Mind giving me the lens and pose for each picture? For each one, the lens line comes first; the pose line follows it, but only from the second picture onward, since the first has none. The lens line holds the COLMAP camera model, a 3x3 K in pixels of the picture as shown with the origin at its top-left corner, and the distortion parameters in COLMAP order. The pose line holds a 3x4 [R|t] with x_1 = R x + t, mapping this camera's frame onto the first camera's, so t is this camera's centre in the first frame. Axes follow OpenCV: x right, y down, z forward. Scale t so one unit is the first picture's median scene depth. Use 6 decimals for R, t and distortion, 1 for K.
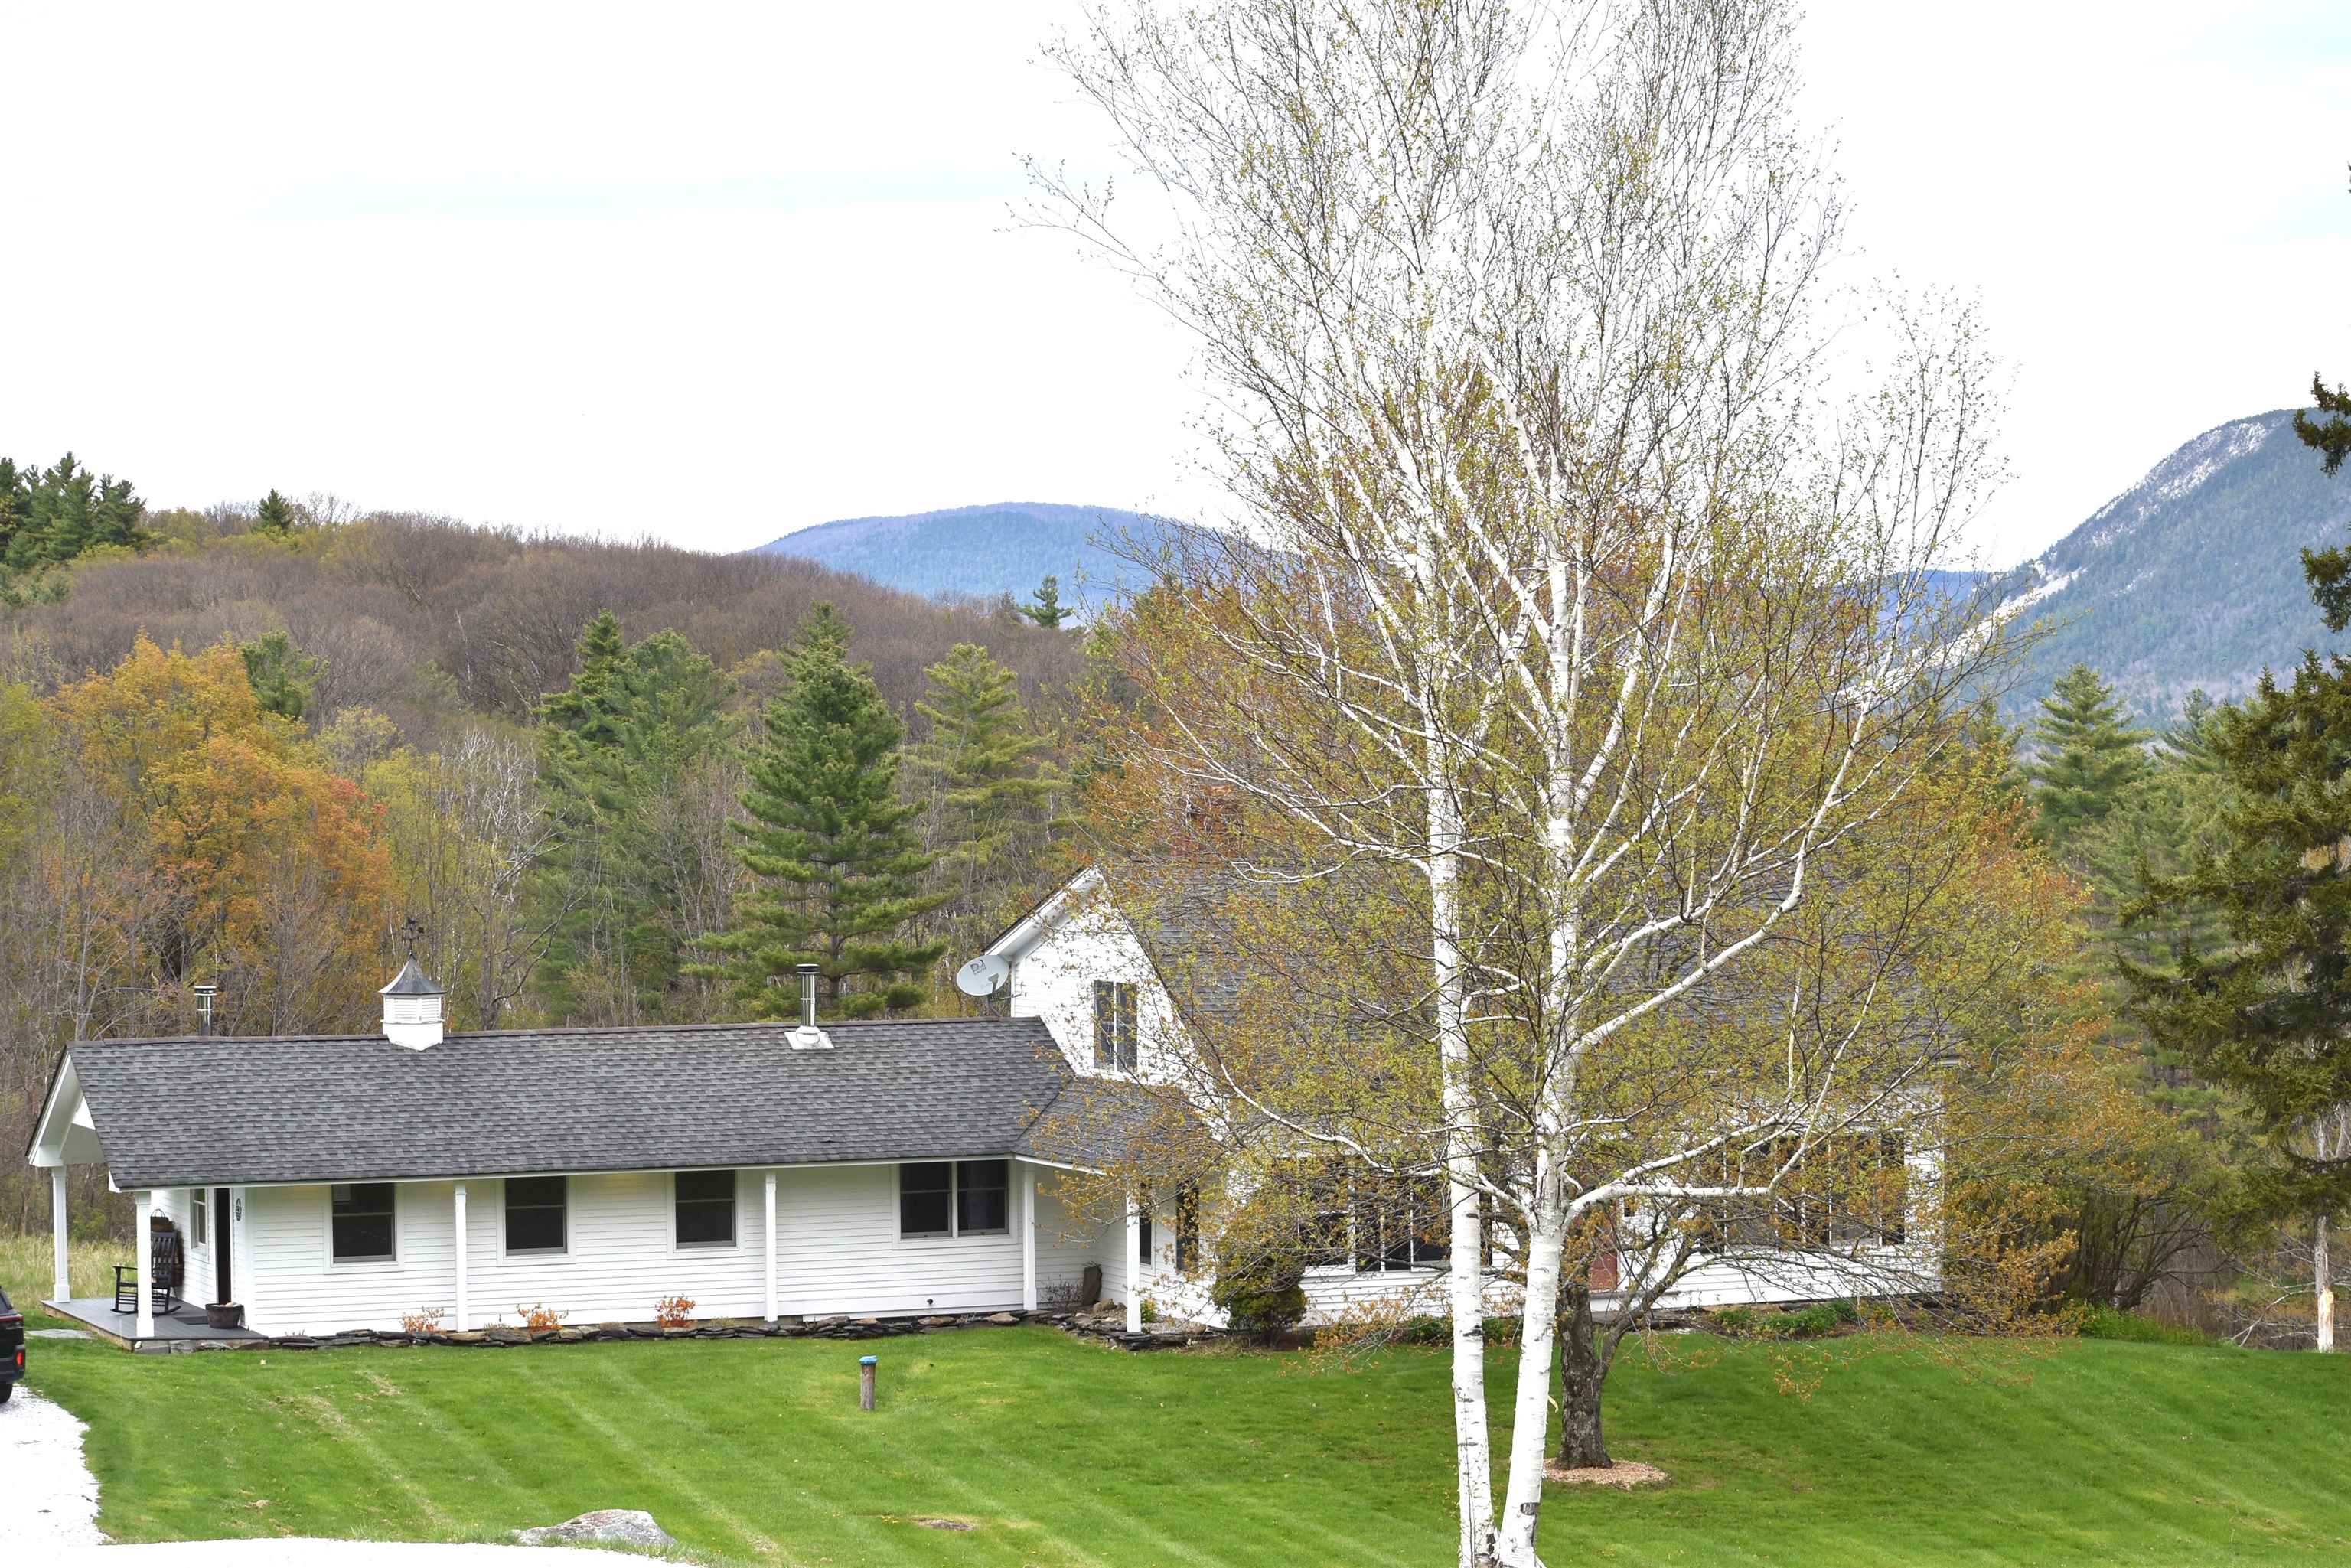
lens RADIAL K [[5597.0, 0, 1175.5], [0, 5597.0, 784.0], [0, 0, 1]] dist [-0.325010, 0.319386]
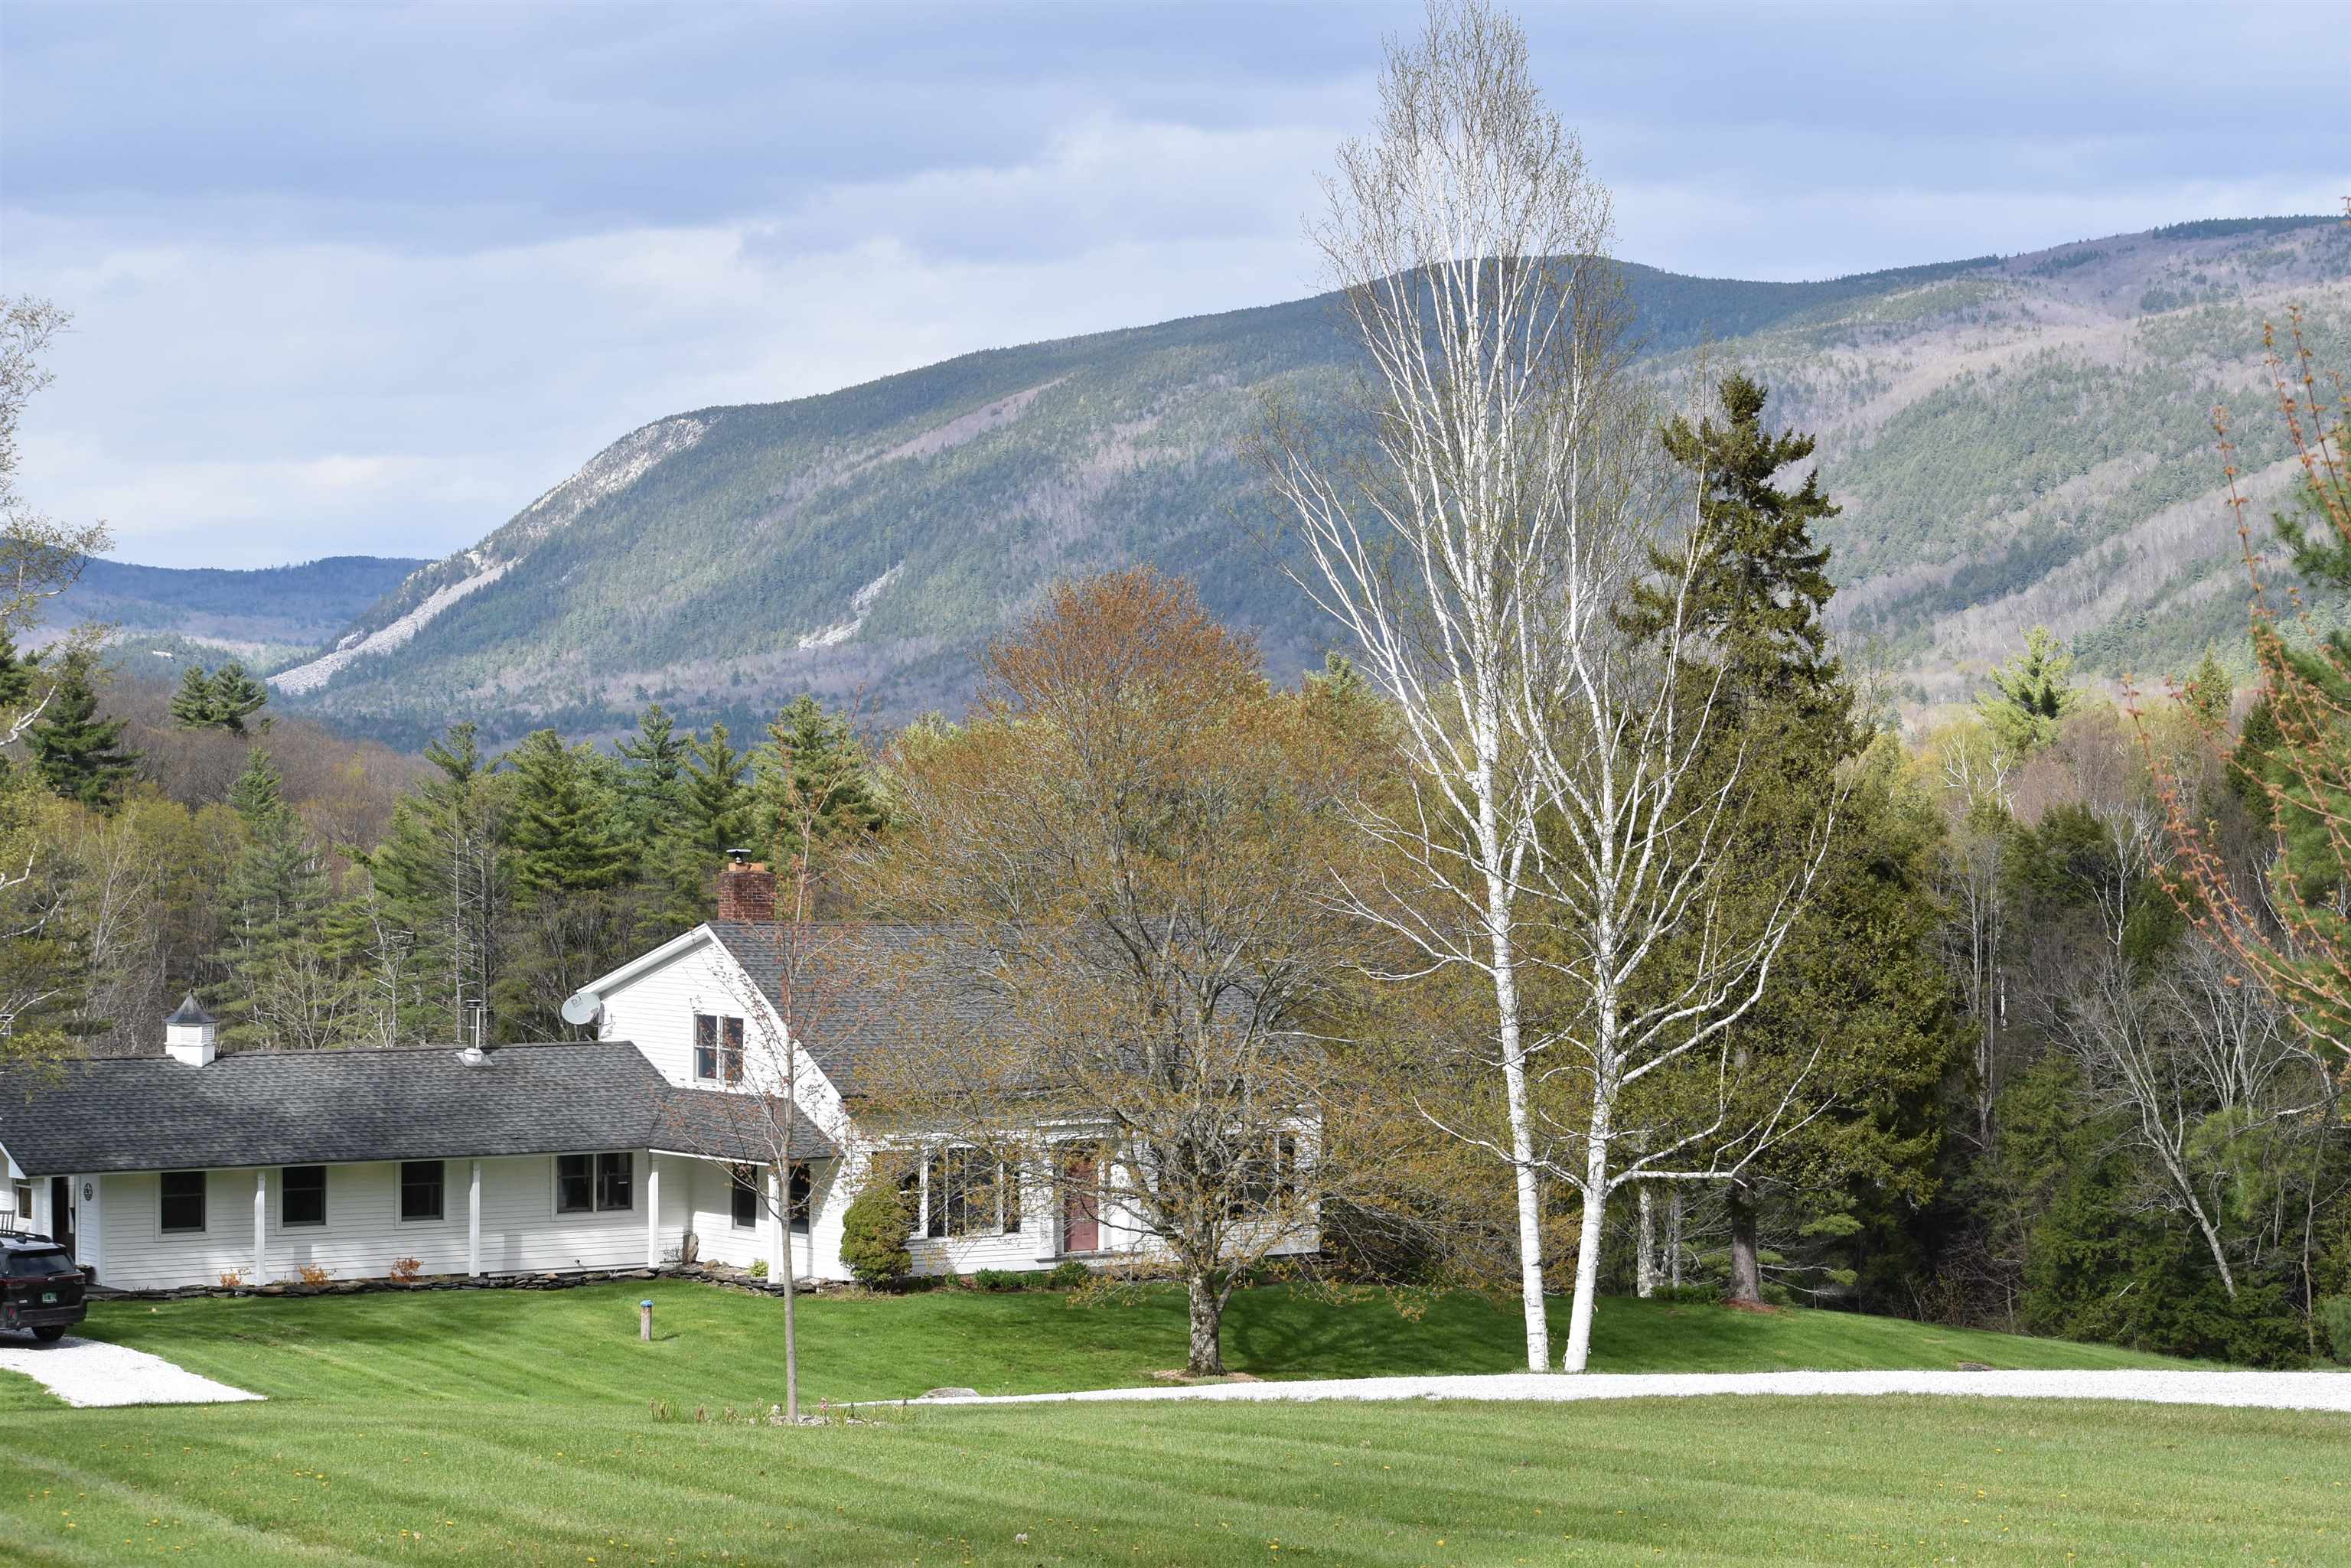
lens RADIAL K [[5597.0, 0, 1175.5], [0, 5597.0, 784.0], [0, 0, 1]] dist [-0.325010, 0.319386]
pose [[0.959451, 0.015800, 0.281431, -0.270000], [-0.016633, 0.999862, 0.000571, -0.020708], [-0.281383, -0.005228, 0.959581, -0.272547]]
